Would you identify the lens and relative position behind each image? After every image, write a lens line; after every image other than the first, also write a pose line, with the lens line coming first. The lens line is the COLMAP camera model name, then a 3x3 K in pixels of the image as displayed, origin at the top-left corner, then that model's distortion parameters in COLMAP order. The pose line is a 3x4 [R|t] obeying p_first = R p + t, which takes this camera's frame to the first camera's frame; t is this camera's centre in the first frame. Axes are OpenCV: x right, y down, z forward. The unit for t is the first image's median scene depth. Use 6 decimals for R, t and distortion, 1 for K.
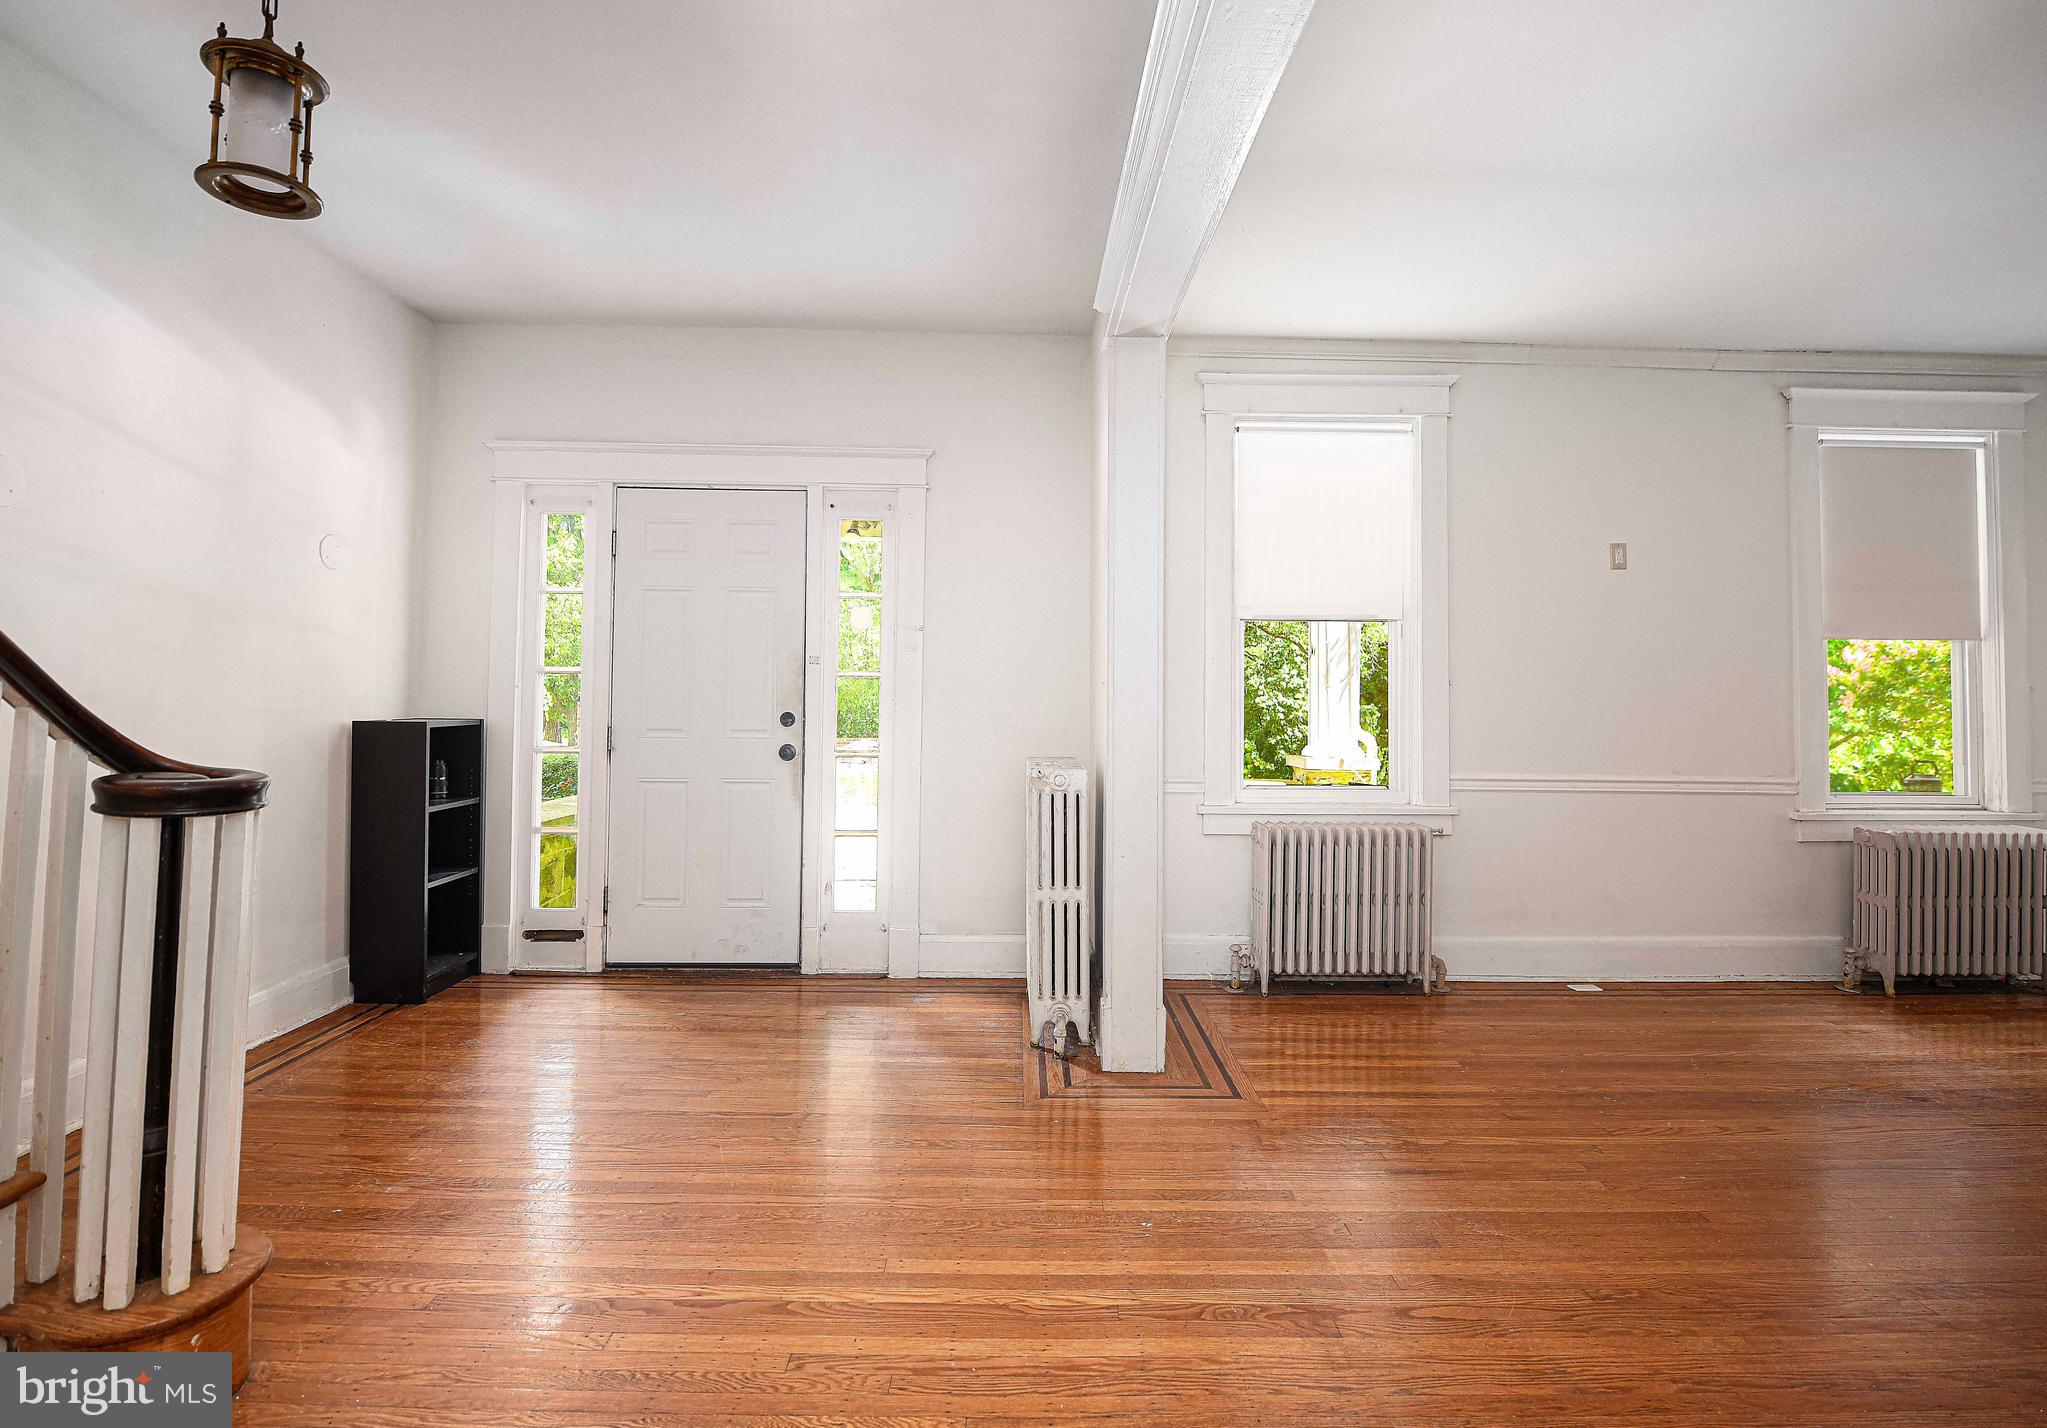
lens RADIAL K [[996.3, 0, 1030.5], [0, 996.3, 686.3], [0, 0, 1]] dist [-0.008503, -0.000569]
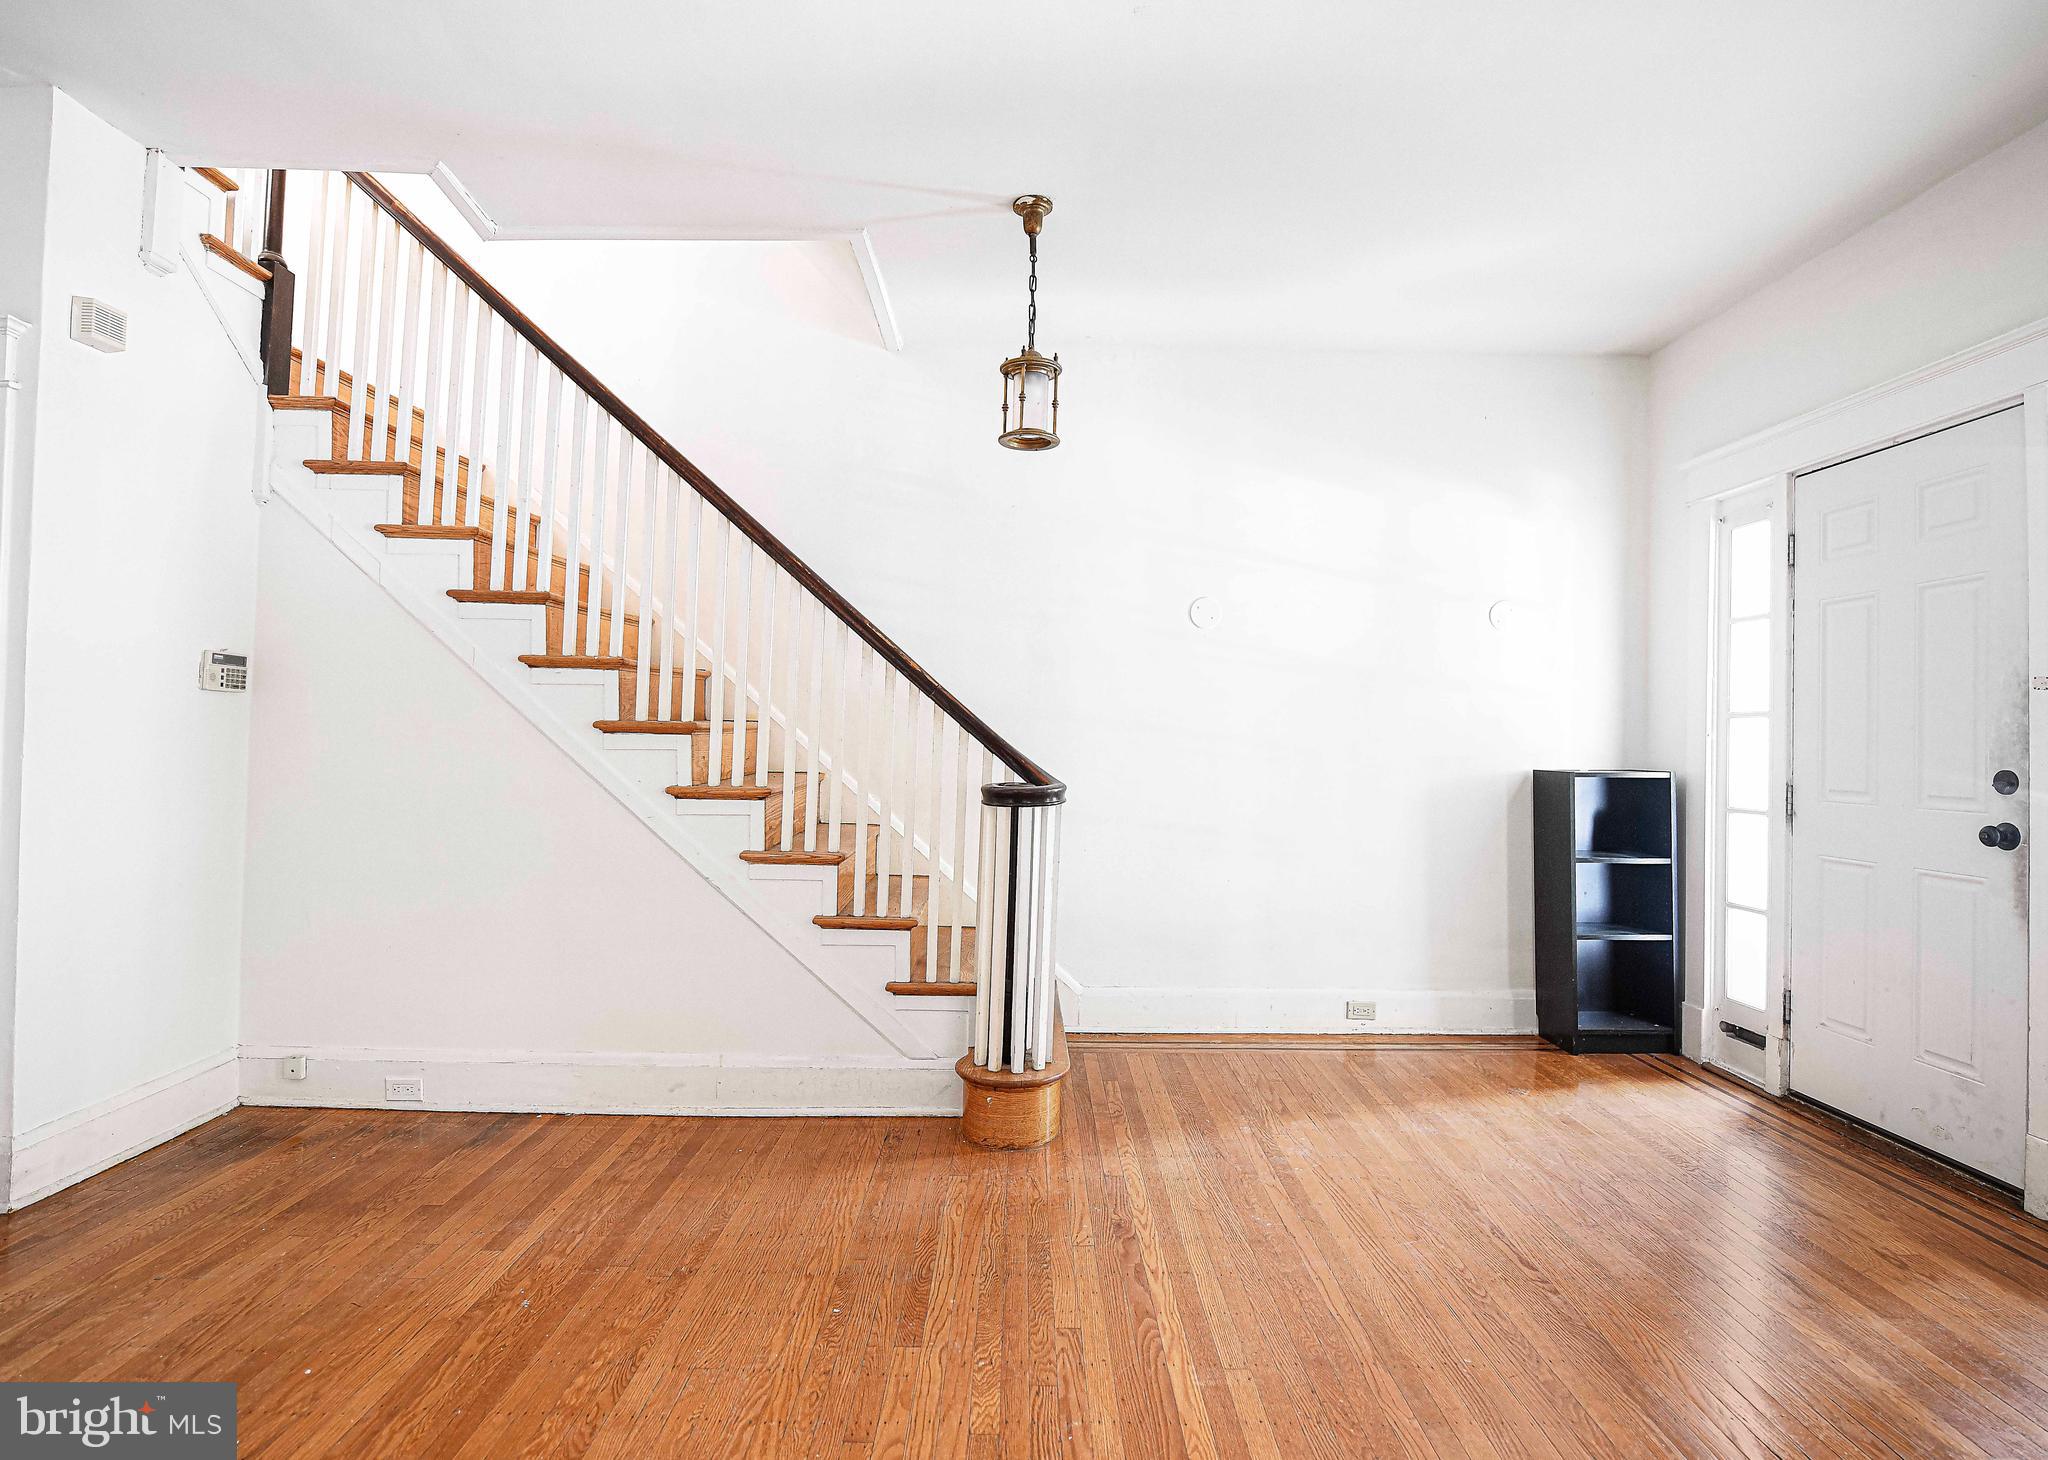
lens RADIAL K [[1043.1, 0, 1011.0], [0, 1043.1, 720.6], [0, 0, 1]] dist [-0.004819, -0.002144]
pose [[-0.018741, -0.031738, -0.999321, 0.414467], [0.006724, 0.999469, -0.031868, 0.012141], [0.999802, -0.007316, -0.018518, 0.413688]]
